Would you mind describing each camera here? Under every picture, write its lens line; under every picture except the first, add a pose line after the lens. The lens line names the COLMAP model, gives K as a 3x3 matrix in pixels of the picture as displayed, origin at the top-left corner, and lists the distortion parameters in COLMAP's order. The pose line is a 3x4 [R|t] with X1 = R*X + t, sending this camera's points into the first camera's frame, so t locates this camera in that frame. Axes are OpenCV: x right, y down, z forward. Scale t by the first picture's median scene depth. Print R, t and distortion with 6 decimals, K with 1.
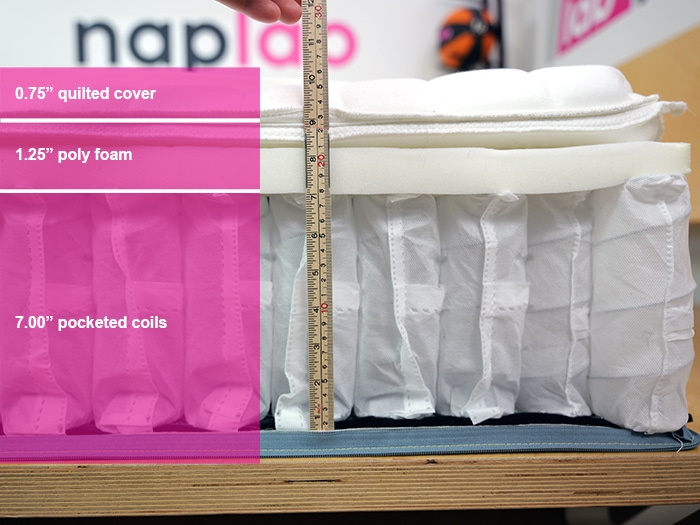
lens RADIAL K [[490.9, 0, 350.0], [0, 490.9, 262.5], [0, 0, 1]] dist [-0.000519, -0.000206]
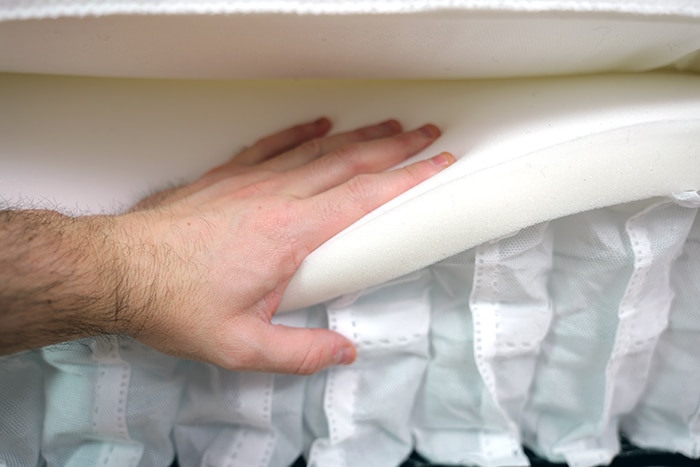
lens RADIAL K [[483.7, 0, 350.0], [0, 483.7, 233.5], [0, 0, 1]] dist [-0.000816, -0.000594]
pose [[0.989639, 0.009072, -0.143295, 0.015307], [-0.005618, 0.999684, 0.024494, -0.072597], [0.143472, -0.023436, 0.989377, 0.317727]]
